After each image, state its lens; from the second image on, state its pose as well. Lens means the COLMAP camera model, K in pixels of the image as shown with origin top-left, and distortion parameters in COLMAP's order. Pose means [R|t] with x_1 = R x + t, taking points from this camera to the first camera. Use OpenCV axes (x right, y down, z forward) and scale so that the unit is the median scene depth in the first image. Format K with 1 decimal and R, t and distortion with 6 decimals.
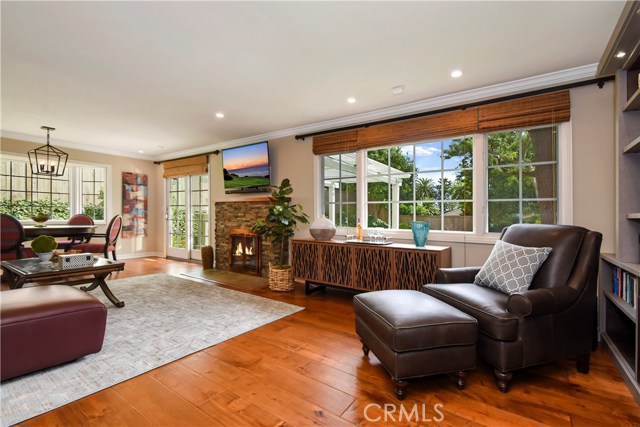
lens RADIAL K [[290.3, 0, 331.8], [0, 290.3, 222.6], [0, 0, 1]] dist [0.008815, -0.005976]
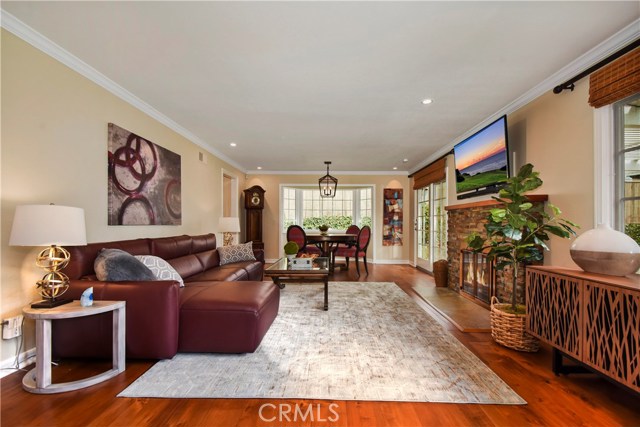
lens RADIAL K [[273.5, 0, 314.7], [0, 273.5, 228.8], [0, 0, 1]] dist [0.002893, -0.004485]
pose [[0.535055, 0.001943, -0.844815, 0.090559], [-0.014702, 0.999867, -0.007012, -0.005282], [0.844690, 0.016172, 0.535012, 0.325024]]
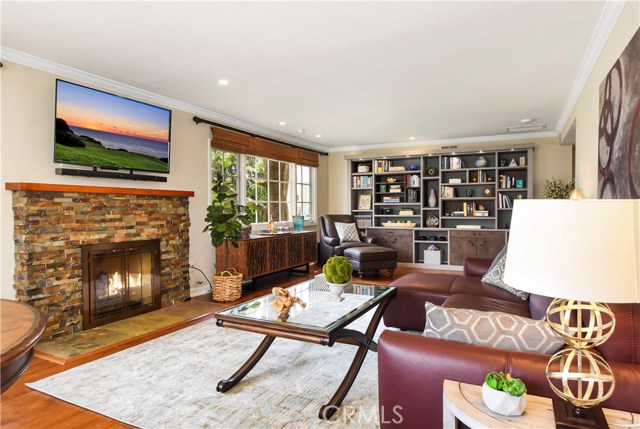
lens RADIAL K [[396.4, 0, 317.1], [0, 396.4, 215.7], [0, 0, 1]] dist [0.007815, -0.001881]
pose [[-0.141016, -0.034166, 0.989418, -1.373381], [0.017431, 0.999164, 0.036987, -0.061759], [-0.989854, 0.022463, -0.140303, 0.887598]]
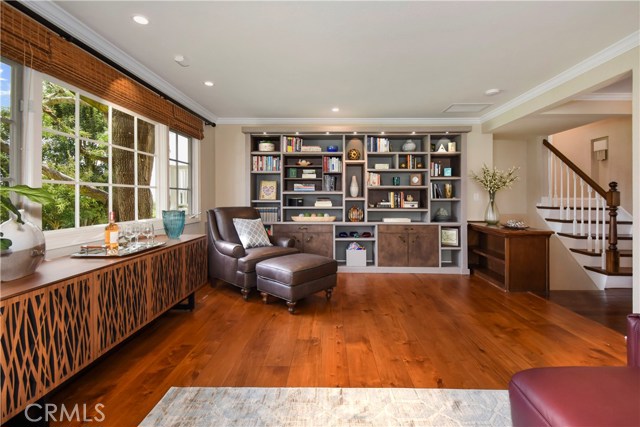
lens RADIAL K [[290.3, 0, 325.9], [0, 290.3, 196.0], [0, 0, 1]] dist [0.008815, -0.005976]
pose [[-0.573261, -0.009637, 0.819316, -0.532437], [0.003760, 0.999889, 0.014391, -0.045607], [-0.819364, 0.011330, -0.573161, 0.835419]]
